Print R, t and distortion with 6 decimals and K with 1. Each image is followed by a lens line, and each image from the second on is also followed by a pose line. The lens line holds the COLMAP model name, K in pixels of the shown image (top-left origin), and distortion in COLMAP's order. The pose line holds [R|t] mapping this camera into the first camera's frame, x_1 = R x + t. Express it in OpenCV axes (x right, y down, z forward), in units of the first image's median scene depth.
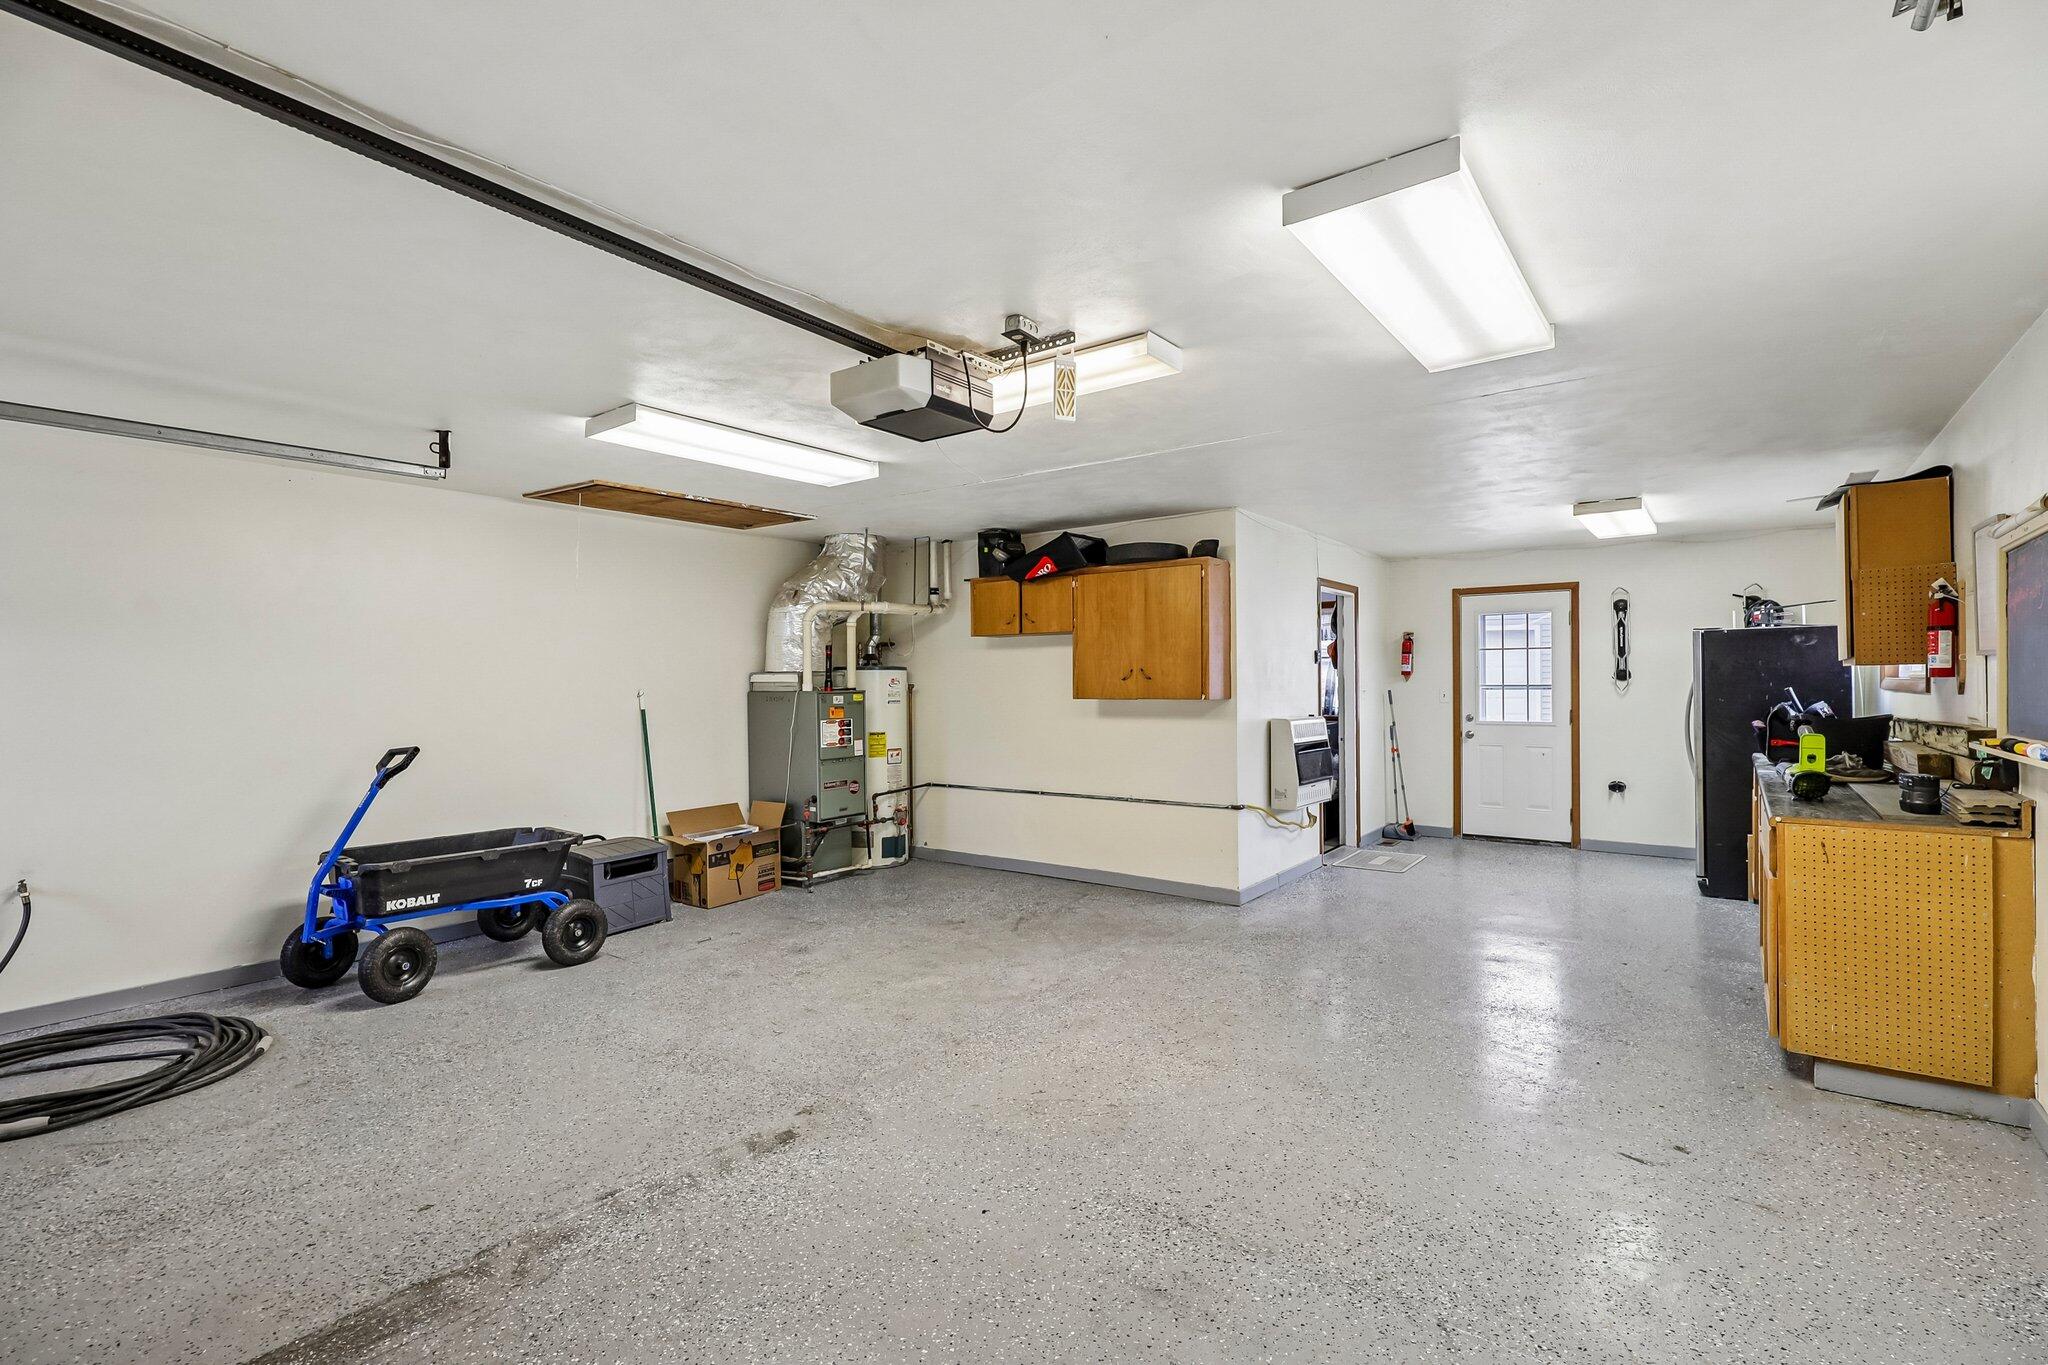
lens RADIAL K [[948.7, 0, 1013.1], [0, 948.7, 680.3], [0, 0, 1]] dist [0.002930, 0.000219]
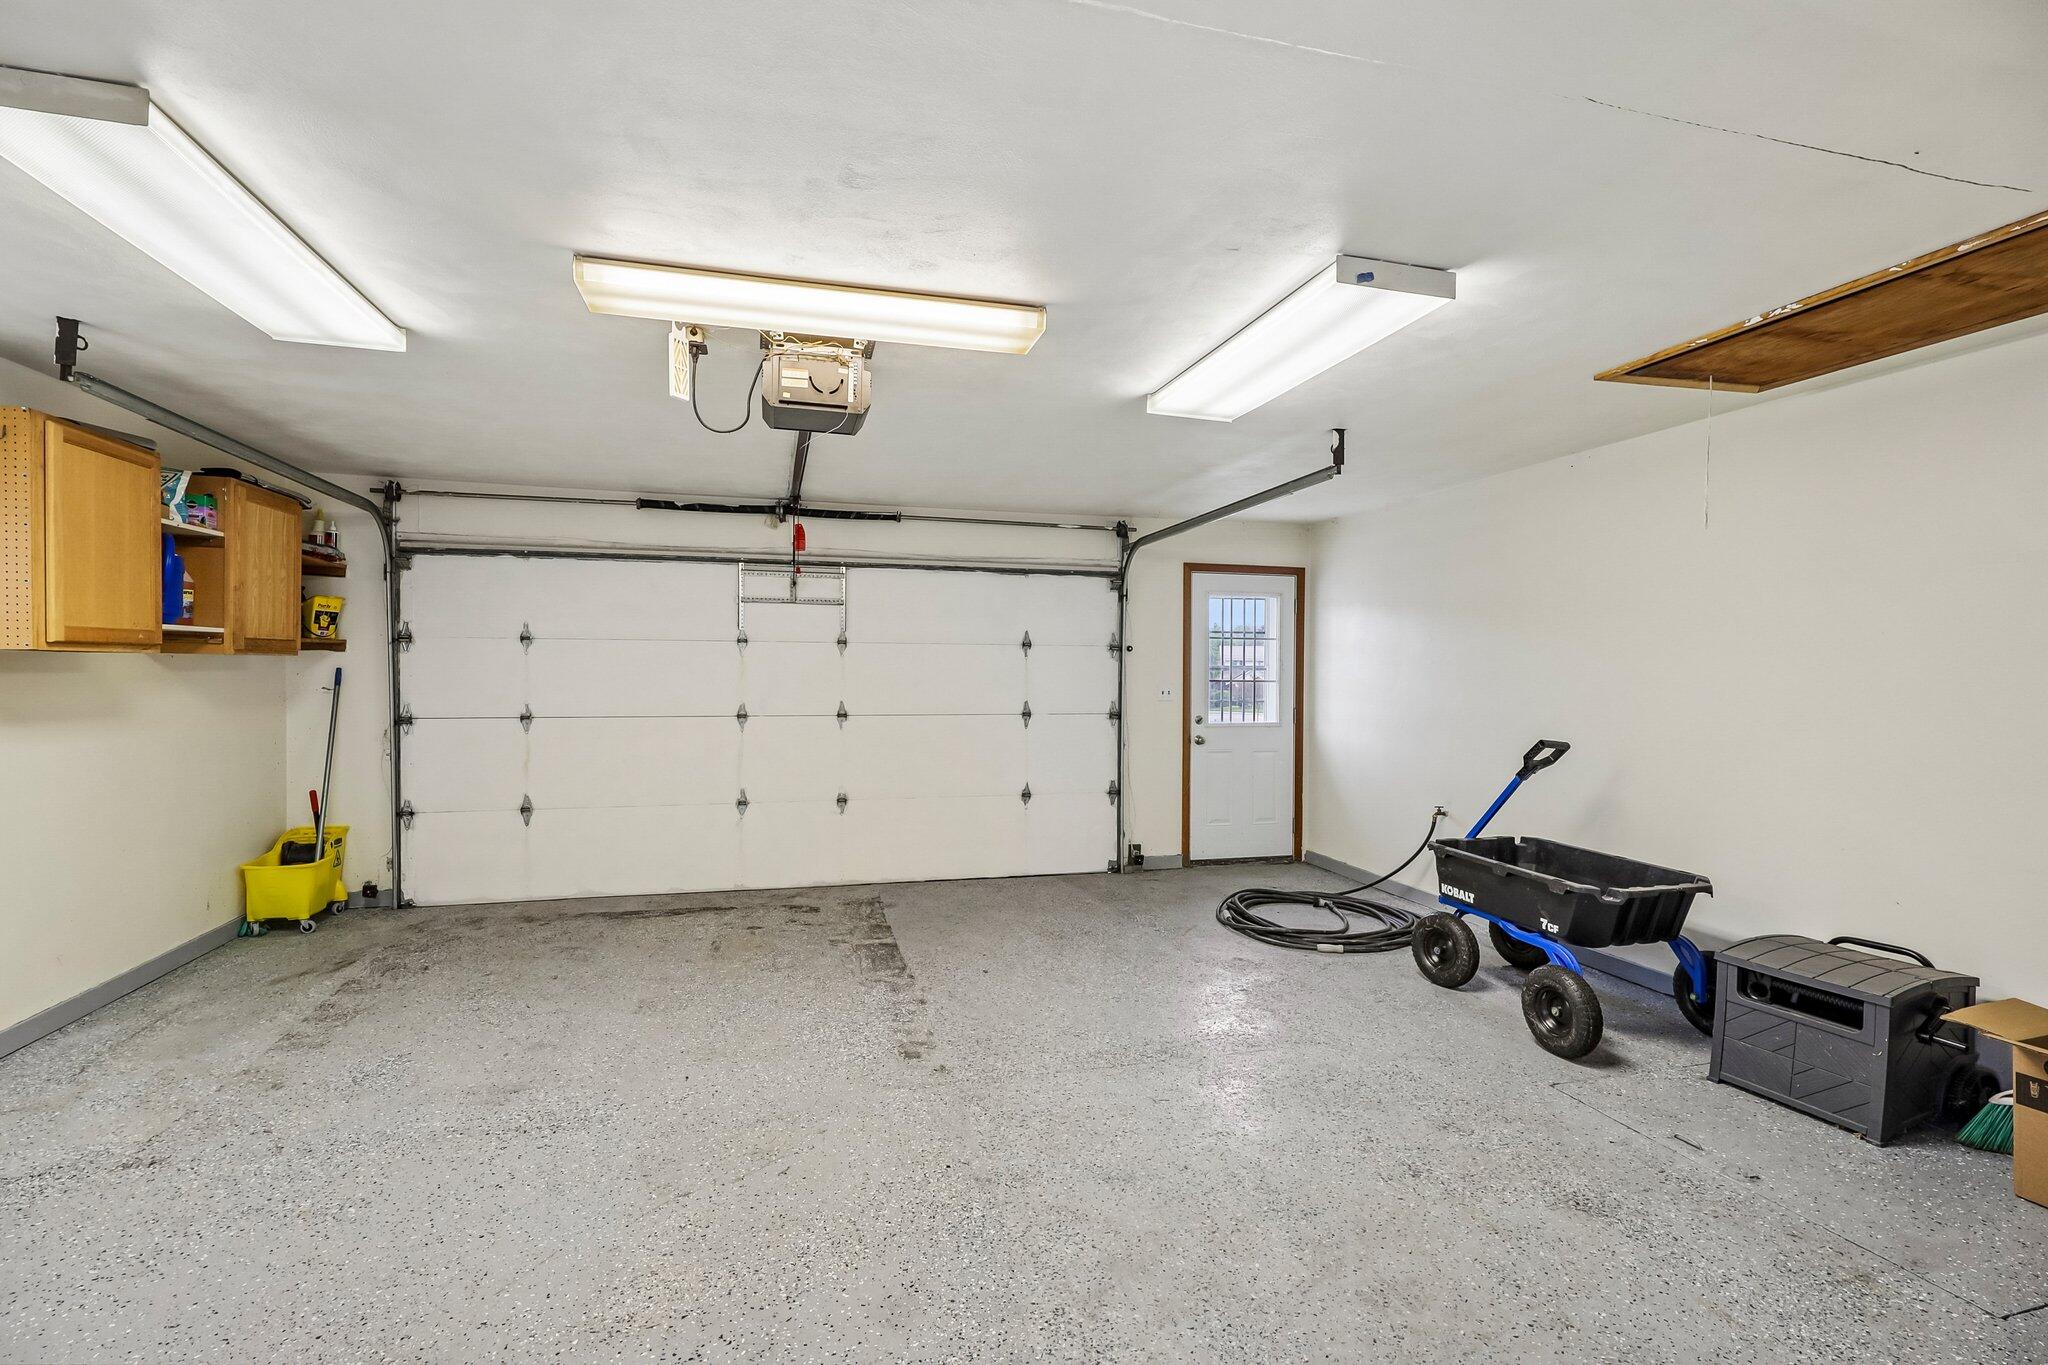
lens RADIAL K [[948.7, 0, 1034.2], [0, 948.7, 680.8], [0, 0, 1]] dist [0.002930, 0.000219]
pose [[-0.610813, 0.012515, -0.791676, 0.515002], [-0.001814, 0.999850, 0.017205, -0.000703], [0.791773, 0.011945, -0.610699, 1.598226]]
